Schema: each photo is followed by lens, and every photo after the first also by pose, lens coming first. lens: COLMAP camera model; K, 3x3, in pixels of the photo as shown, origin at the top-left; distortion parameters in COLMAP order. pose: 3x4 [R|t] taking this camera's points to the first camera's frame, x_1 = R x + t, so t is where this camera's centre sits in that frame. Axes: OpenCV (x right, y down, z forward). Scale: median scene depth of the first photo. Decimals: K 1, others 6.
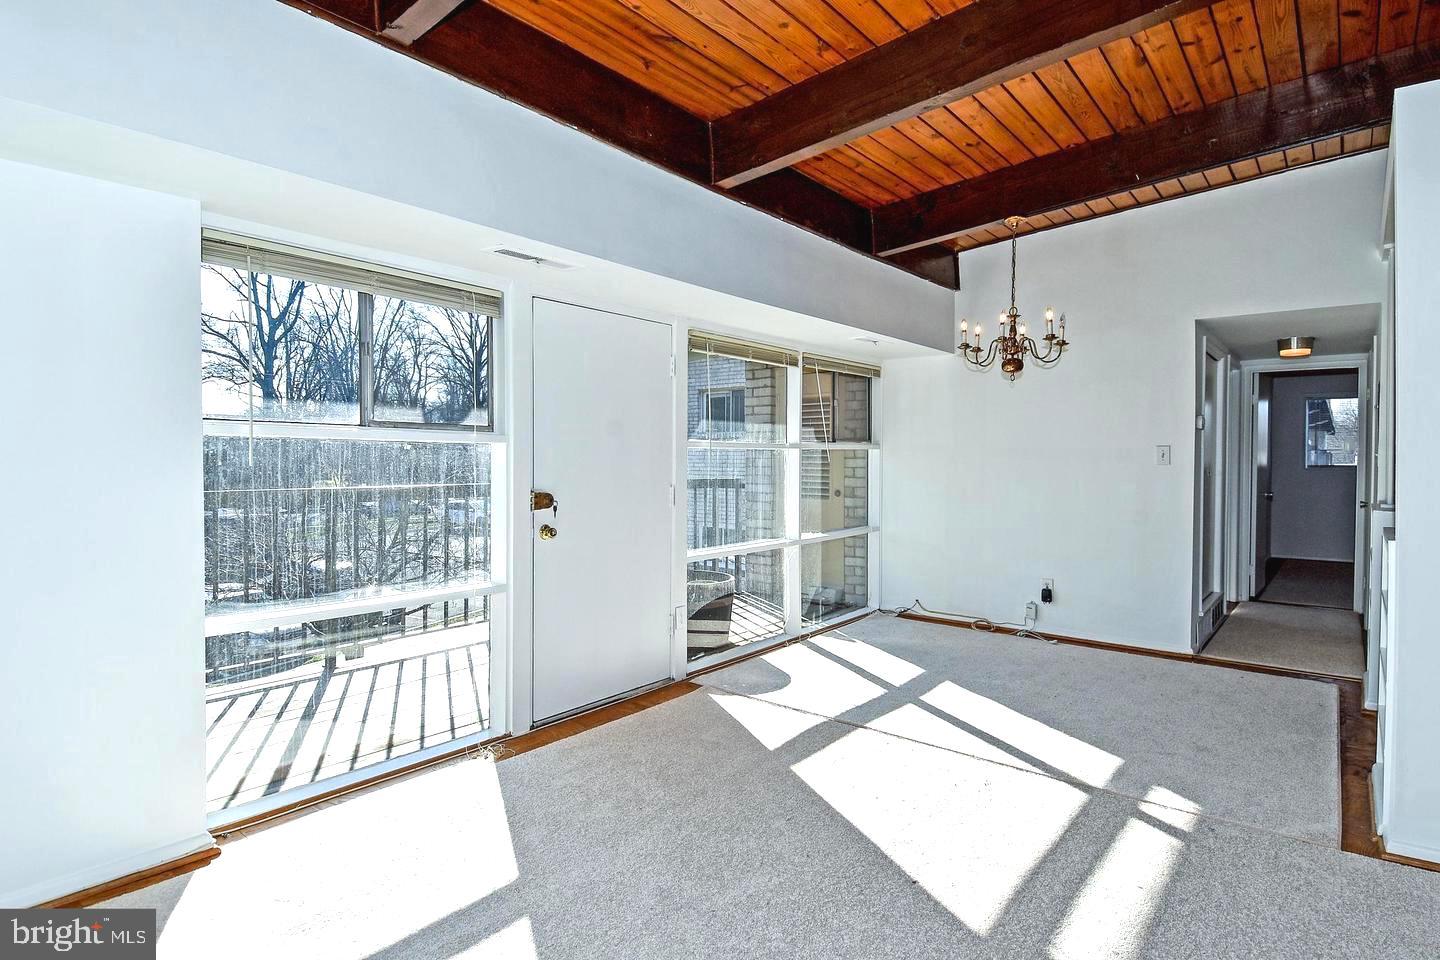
lens RADIAL K [[773.5, 0, 749.6], [0, 773.5, 468.7], [0, 0, 1]] dist [0.029779, -0.021569]
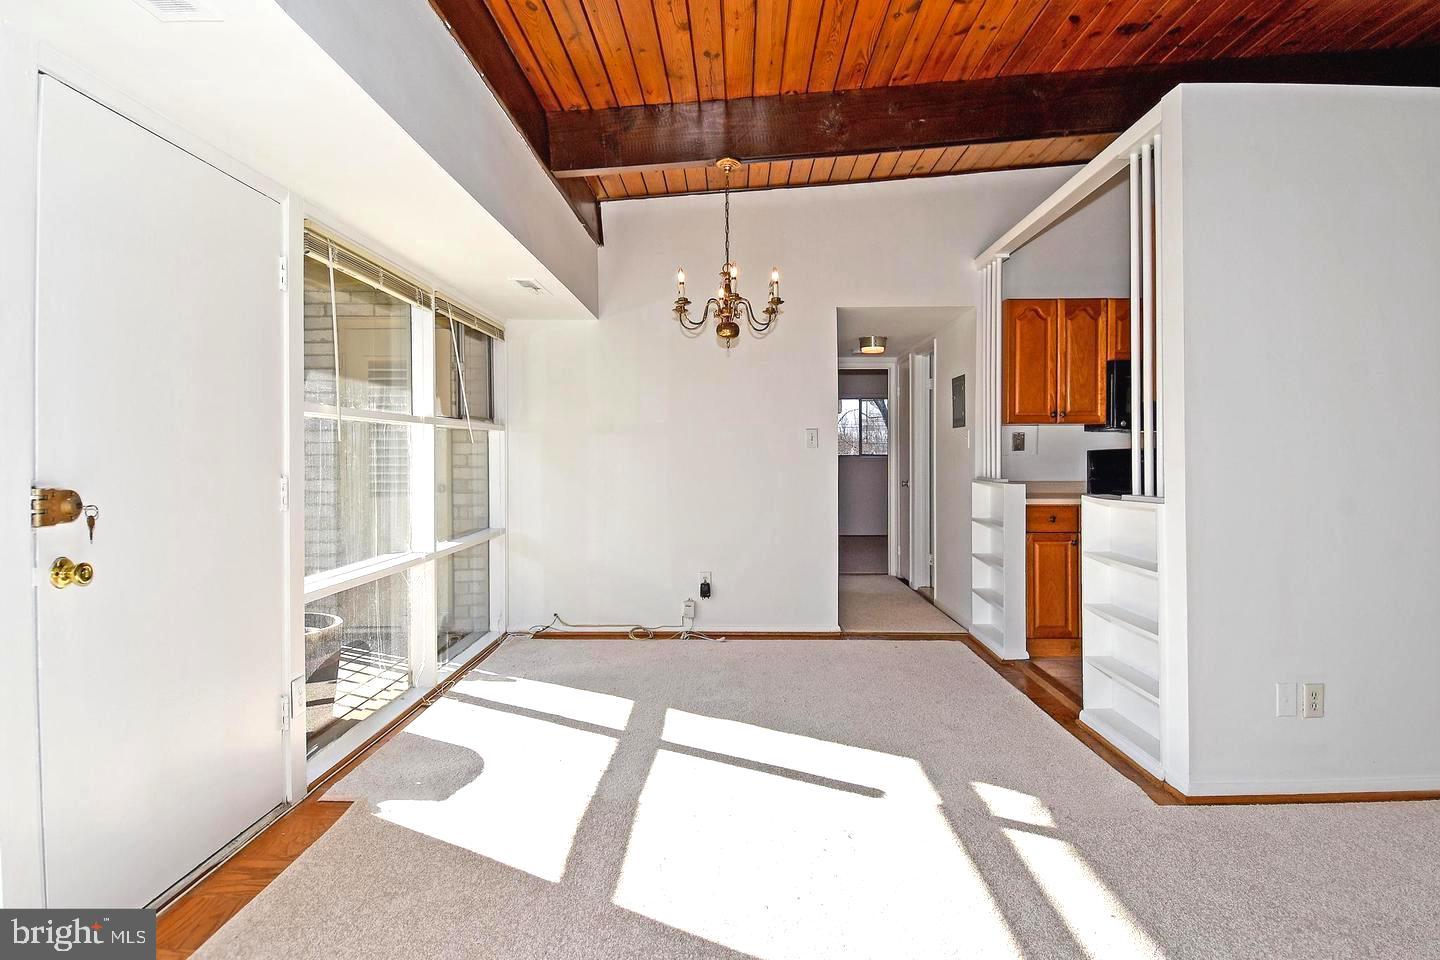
lens RADIAL K [[773.5, 0, 734.0], [0, 773.5, 461.5], [0, 0, 1]] dist [0.029779, -0.021569]
pose [[0.786315, -0.008633, 0.617765, -0.161308], [0.014358, 0.999888, -0.004304, 0.015413], [-0.617659, 0.012254, 0.786351, 0.263533]]
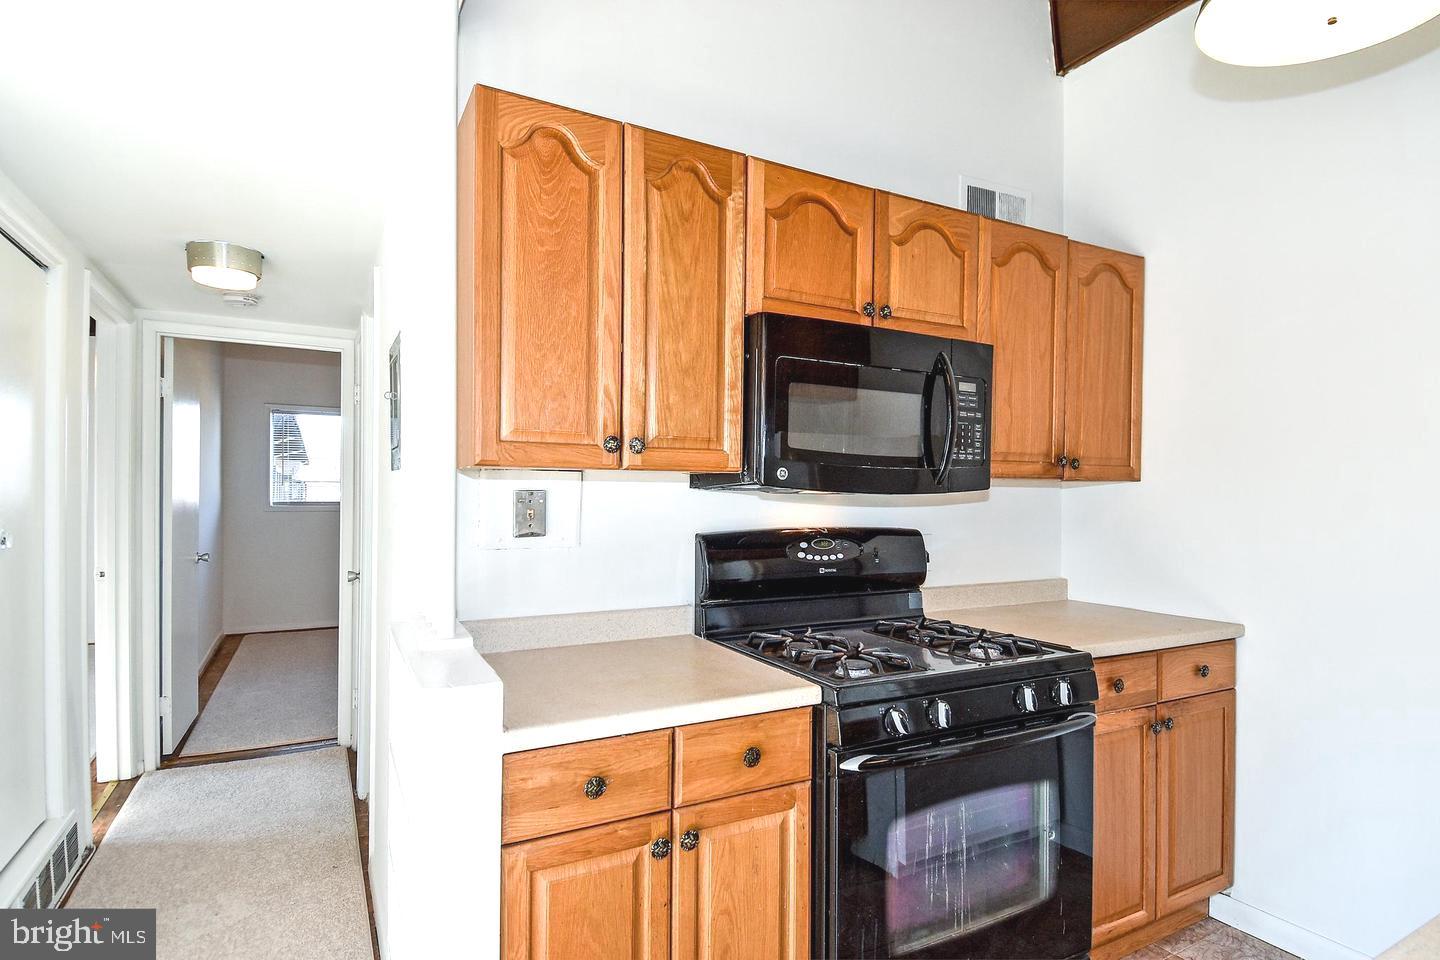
lens RADIAL K [[773.5, 0, 751.5], [0, 773.5, 479.9], [0, 0, 1]] dist [0.029779, -0.021569]
pose [[0.392835, 0.014584, 0.919493, 0.412137], [0.009069, 0.999764, -0.019732, -0.015519], [-0.919564, 0.016090, 0.392610, 0.562435]]
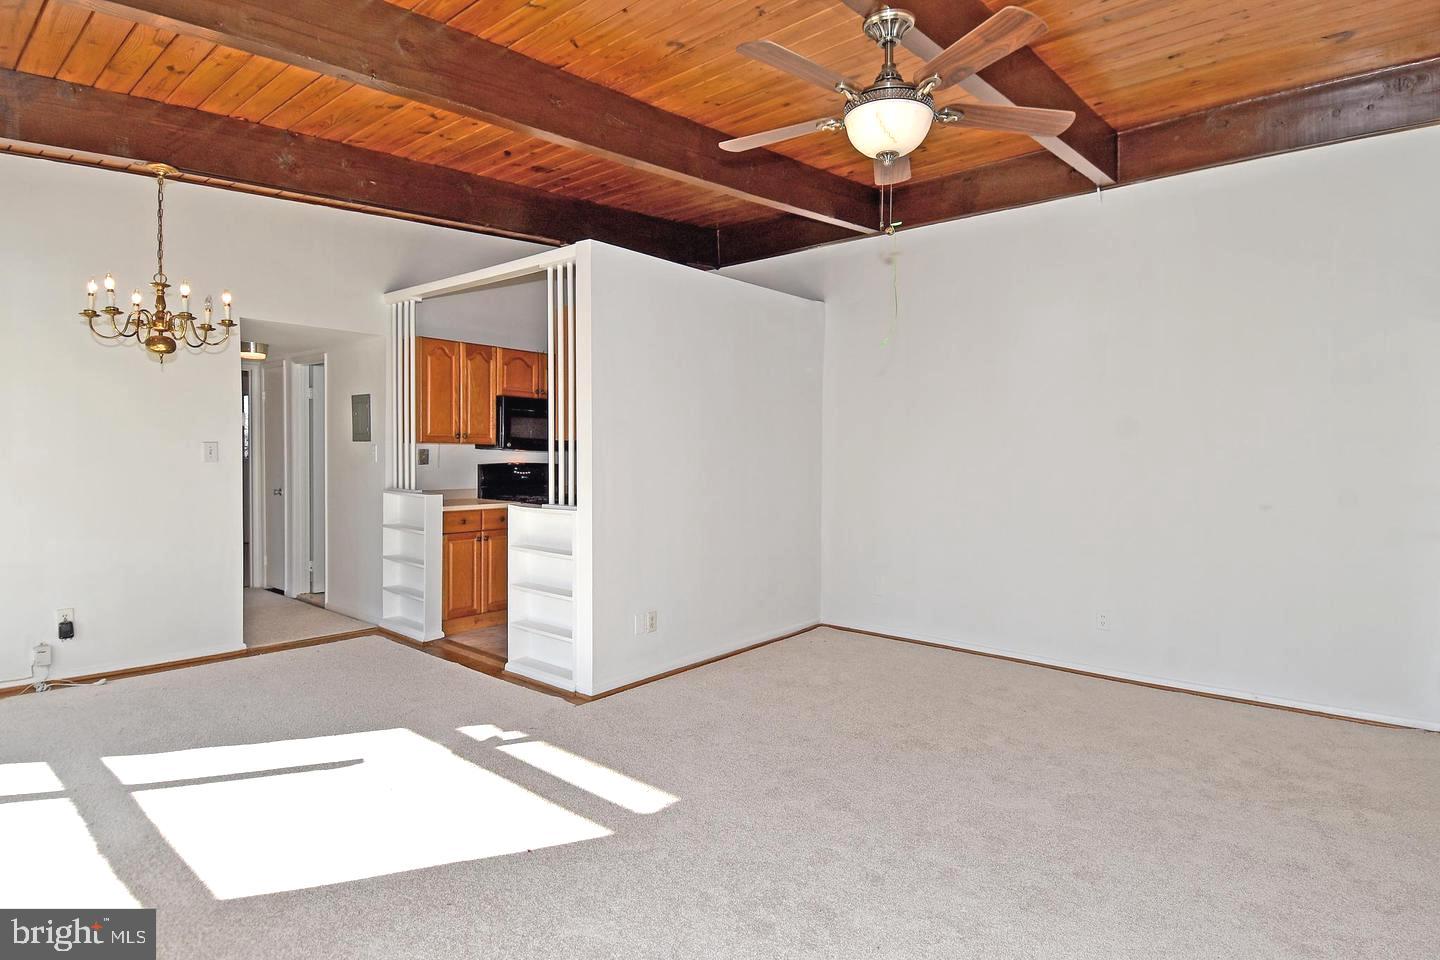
lens RADIAL K [[773.5, 0, 749.1], [0, 773.5, 466.0], [0, 0, 1]] dist [0.029779, -0.021569]
pose [[0.022261, -0.023308, 0.999480, -0.402598], [0.005518, 0.999716, 0.023191, -0.017978], [-0.999737, 0.004999, 0.022383, 0.304478]]
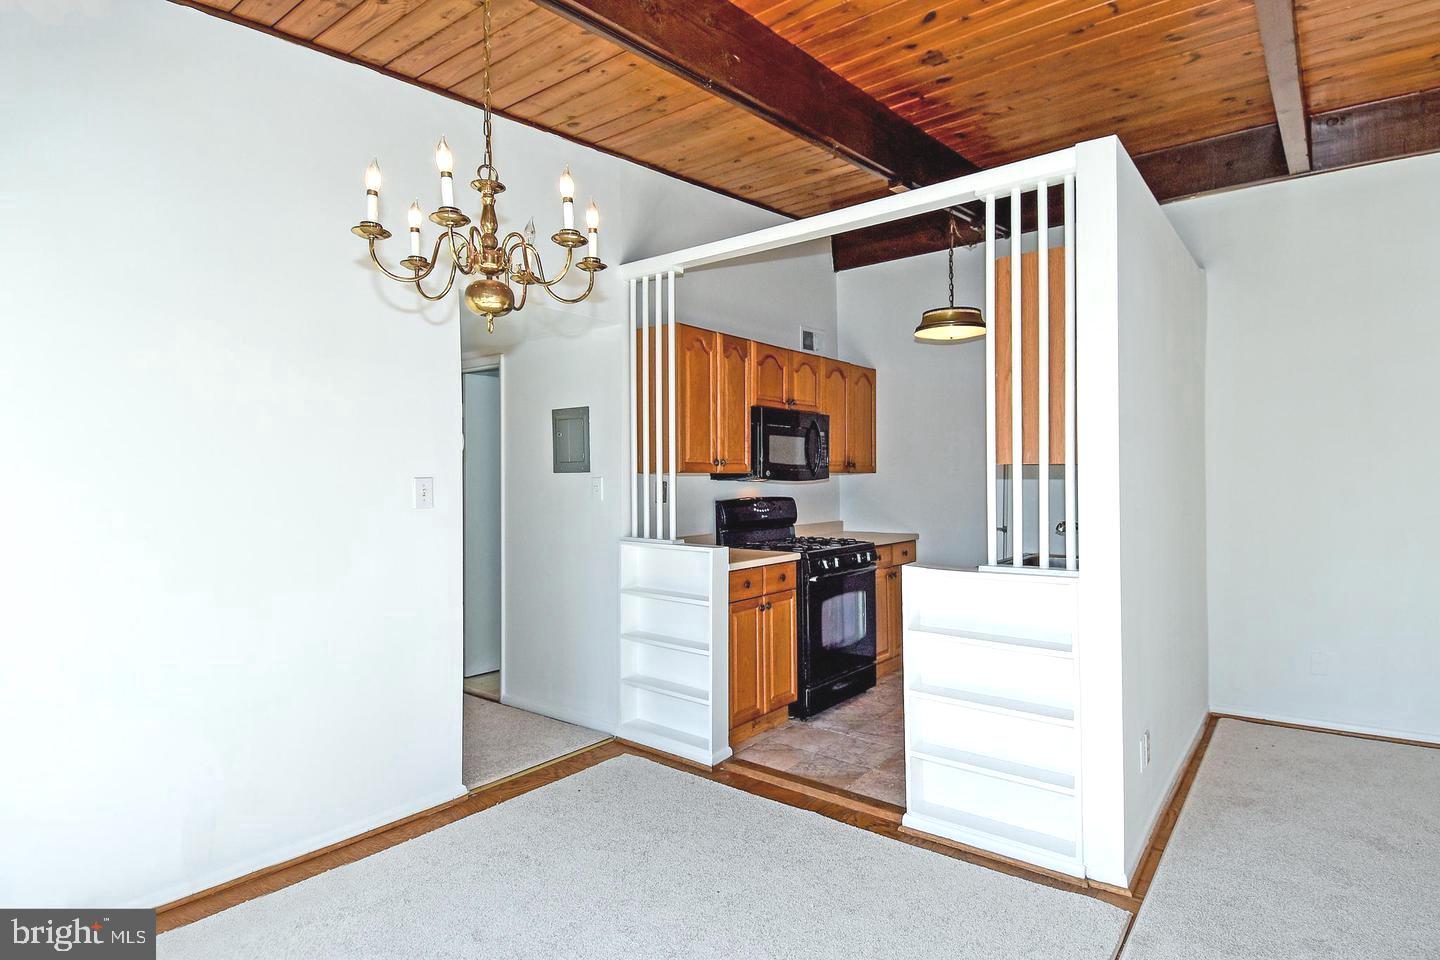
lens RADIAL K [[773.5, 0, 747.1], [0, 773.5, 464.5], [0, 0, 1]] dist [0.029779, -0.021569]
pose [[-0.005783, 0.013607, 0.999891, -0.099627], [0.021599, 0.999676, -0.013479, -0.023693], [-0.999750, 0.021519, -0.006075, 0.712138]]
